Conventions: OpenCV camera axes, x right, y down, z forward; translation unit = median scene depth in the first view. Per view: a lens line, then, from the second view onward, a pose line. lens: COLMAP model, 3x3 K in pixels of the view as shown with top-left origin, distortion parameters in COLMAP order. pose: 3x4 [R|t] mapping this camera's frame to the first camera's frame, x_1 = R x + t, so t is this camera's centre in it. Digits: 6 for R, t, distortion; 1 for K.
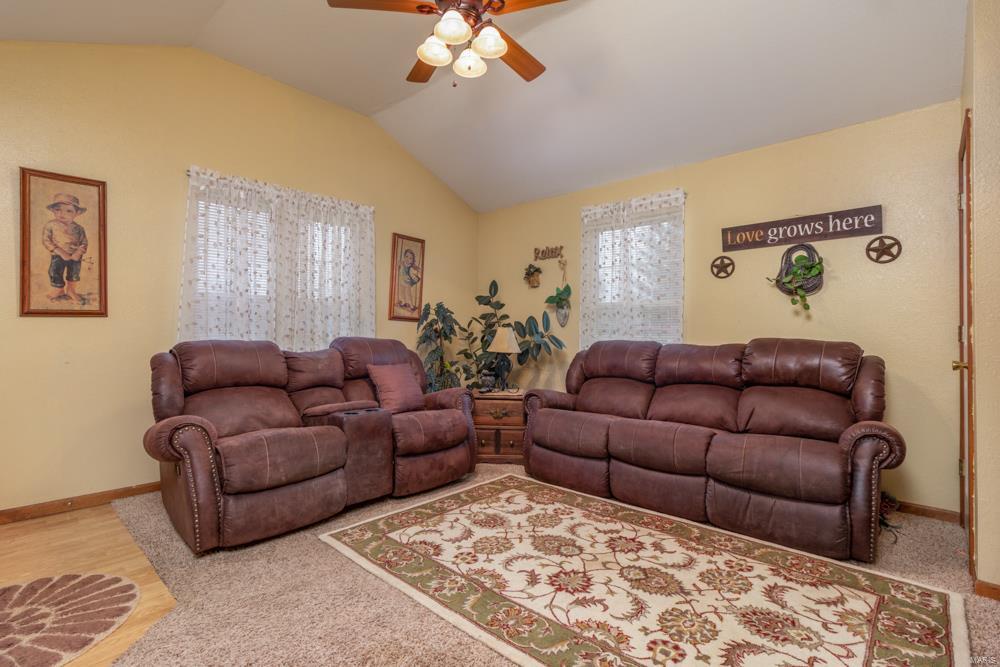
lens RADIAL K [[464.9, 0, 505.8], [0, 464.9, 332.7], [0, 0, 1]] dist [-0.001732, 0.001482]
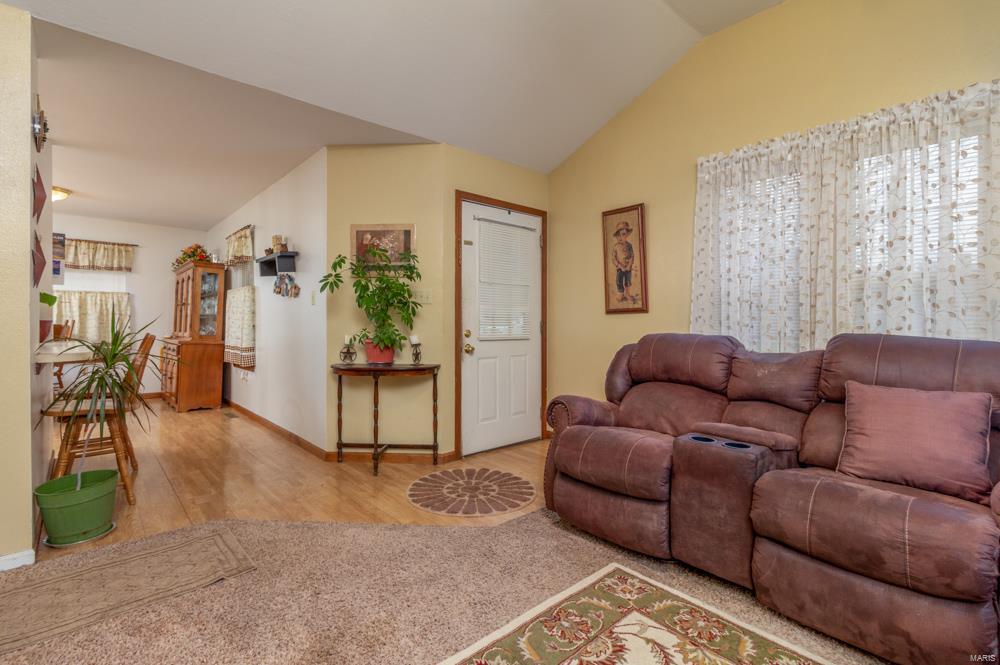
lens RADIAL K [[464.9, 0, 497.6], [0, 464.9, 328.6], [0, 0, 1]] dist [-0.001732, 0.001482]
pose [[-0.106012, 0.004407, -0.994355, 0.461299], [-0.011291, 0.999920, 0.005635, 0.005624], [0.994301, 0.011825, -0.105953, 0.861567]]
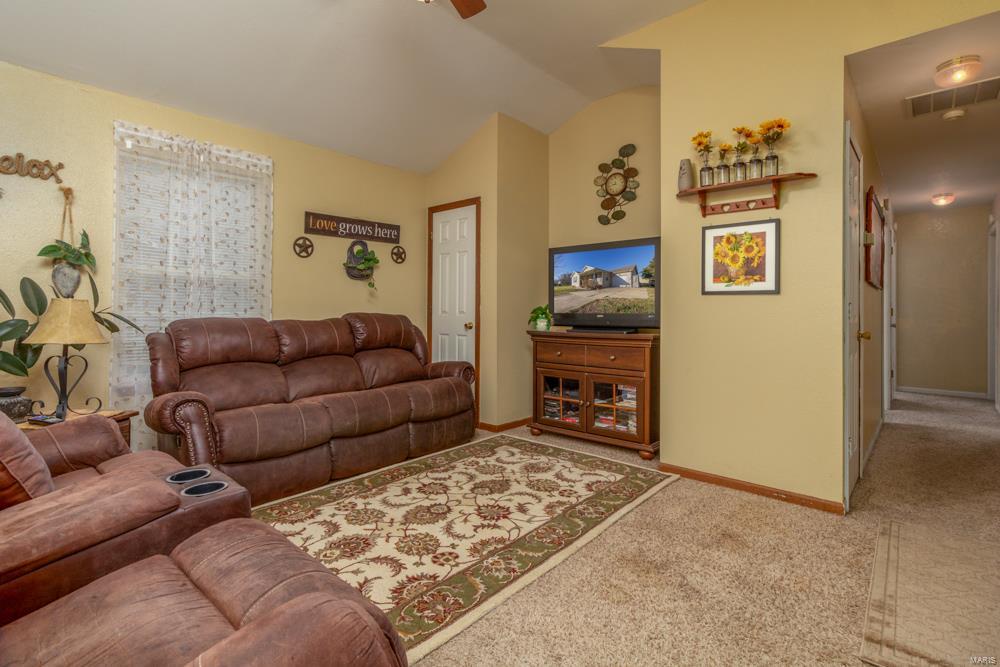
lens RADIAL K [[464.9, 0, 487.5], [0, 464.9, 315.5], [0, 0, 1]] dist [-0.001732, 0.001482]
pose [[0.019151, -0.011594, 0.999749, -0.874806], [0.000874, 0.999933, 0.011579, 0.006225], [-0.999816, 0.000652, 0.019160, 0.811353]]
